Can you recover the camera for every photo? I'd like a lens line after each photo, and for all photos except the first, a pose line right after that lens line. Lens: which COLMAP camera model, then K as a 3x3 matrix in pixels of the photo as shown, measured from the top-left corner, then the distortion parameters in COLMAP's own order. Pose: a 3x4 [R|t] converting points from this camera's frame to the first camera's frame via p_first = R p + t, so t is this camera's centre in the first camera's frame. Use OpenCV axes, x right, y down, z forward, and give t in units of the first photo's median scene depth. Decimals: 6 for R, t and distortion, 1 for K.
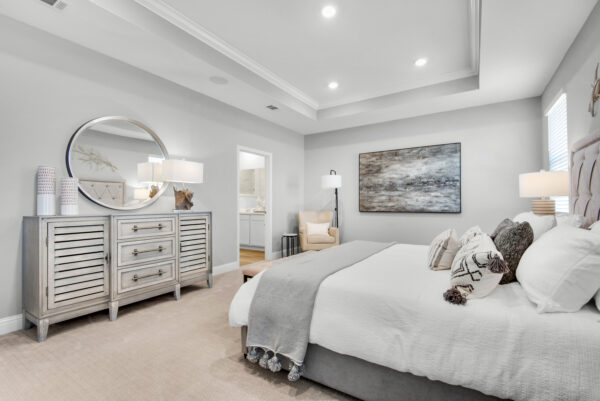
lens RADIAL K [[274.2, 0, 301.3], [0, 274.2, 201.8], [0, 0, 1]] dist [0.020290, -0.001470]
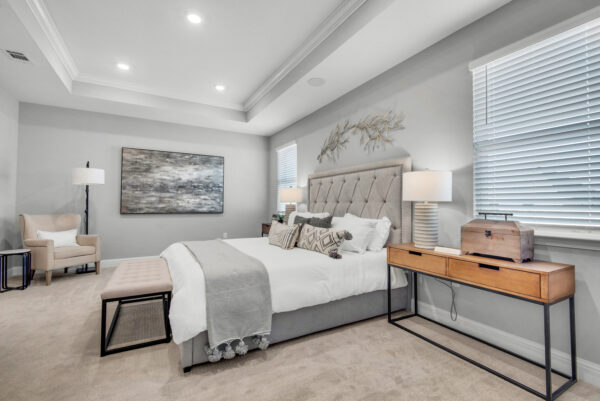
lens RADIAL K [[274.2, 0, 304.3], [0, 274.2, 201.7], [0, 0, 1]] dist [0.020290, -0.001470]
pose [[0.468027, 0.019150, 0.883507, -0.326693], [-0.015009, 0.999793, -0.013720, 0.000580], [-0.883587, -0.006839, 0.468217, 0.084068]]
